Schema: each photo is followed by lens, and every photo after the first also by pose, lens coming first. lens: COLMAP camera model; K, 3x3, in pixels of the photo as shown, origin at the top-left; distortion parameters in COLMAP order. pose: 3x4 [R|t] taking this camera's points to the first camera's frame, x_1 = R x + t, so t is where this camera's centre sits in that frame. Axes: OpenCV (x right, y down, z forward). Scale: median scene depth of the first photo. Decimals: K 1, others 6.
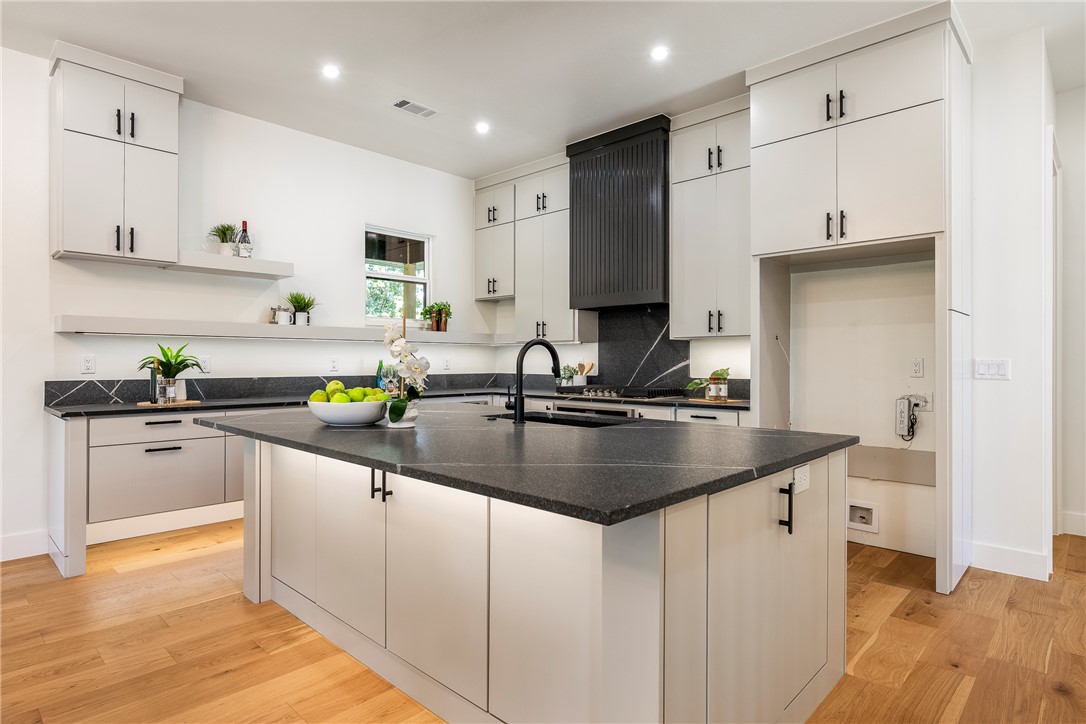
lens RADIAL K [[583.8, 0, 547.9], [0, 583.8, 352.9], [0, 0, 1]] dist [-0.001939, -0.001135]
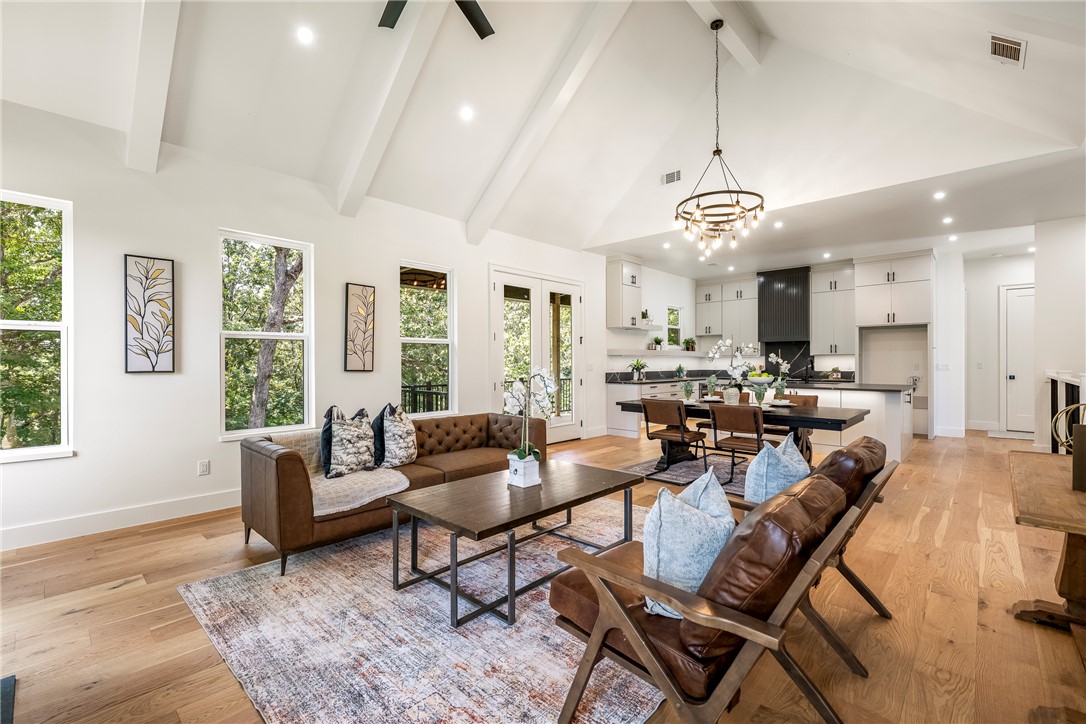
lens RADIAL K [[462.5, 0, 552.4], [0, 462.5, 359.5], [0, 0, 1]] dist [-0.001559, 0.000154]
pose [[0.999948, -0.002939, -0.009793, -0.793951], [0.002989, 0.999982, 0.005139, -0.017506], [0.009778, -0.005168, 0.999939, -0.894223]]
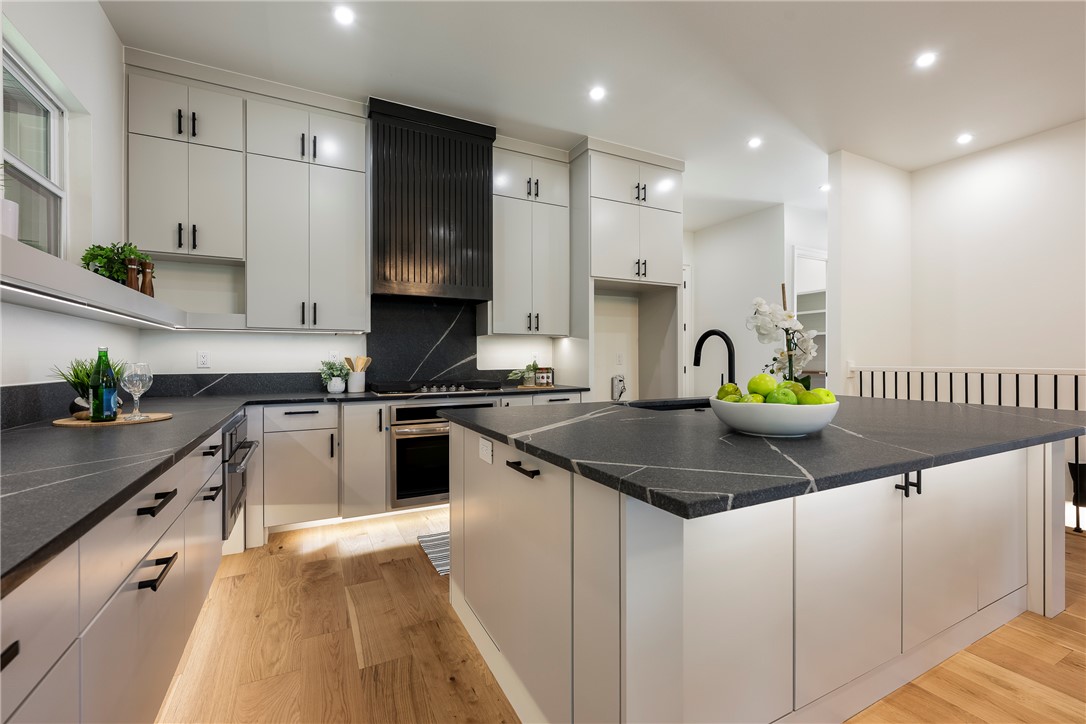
lens RADIAL K [[462.5, 0, 551.1], [0, 462.5, 360.5], [0, 0, 1]] dist [-0.001559, 0.000154]
pose [[0.333135, -0.002977, 0.942875, -0.521149], [-0.005490, 0.999972, 0.005097, 0.018073], [-0.942863, -0.006874, 0.333109, 0.547277]]
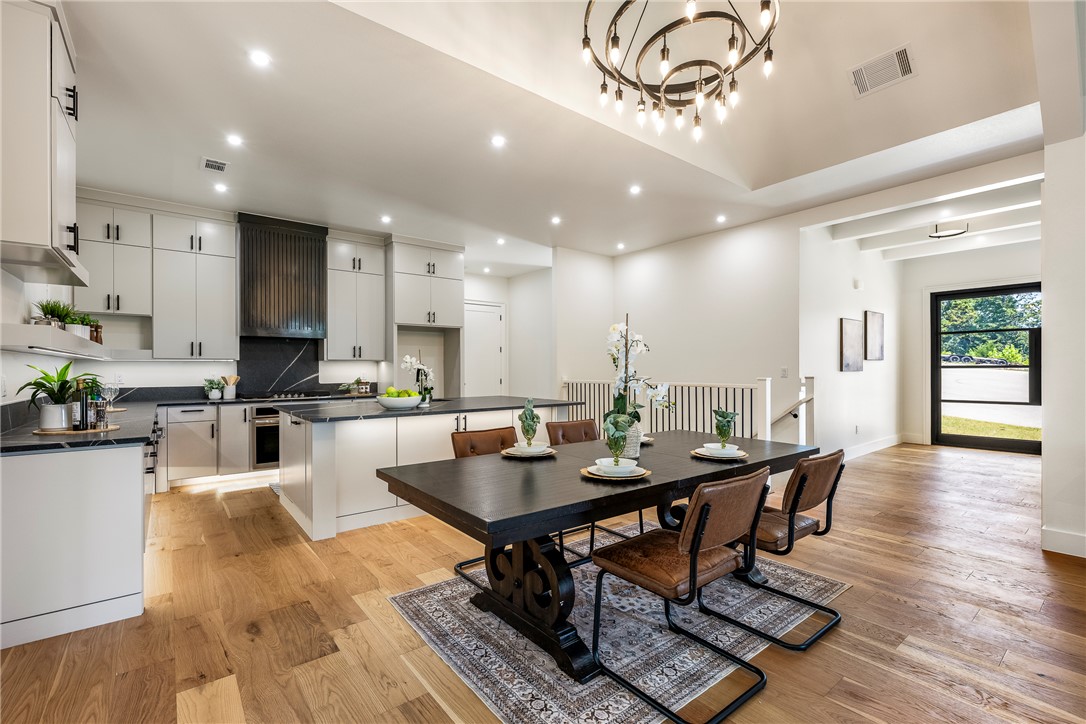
lens RADIAL K [[462.5, 0, 532.9], [0, 462.5, 369.0], [0, 0, 1]] dist [-0.001559, 0.000154]
pose [[0.163442, -0.001591, 0.986552, -0.917214], [-0.004806, 0.999986, 0.002409, -0.004869], [-0.986541, -0.005135, 0.163432, 0.174672]]
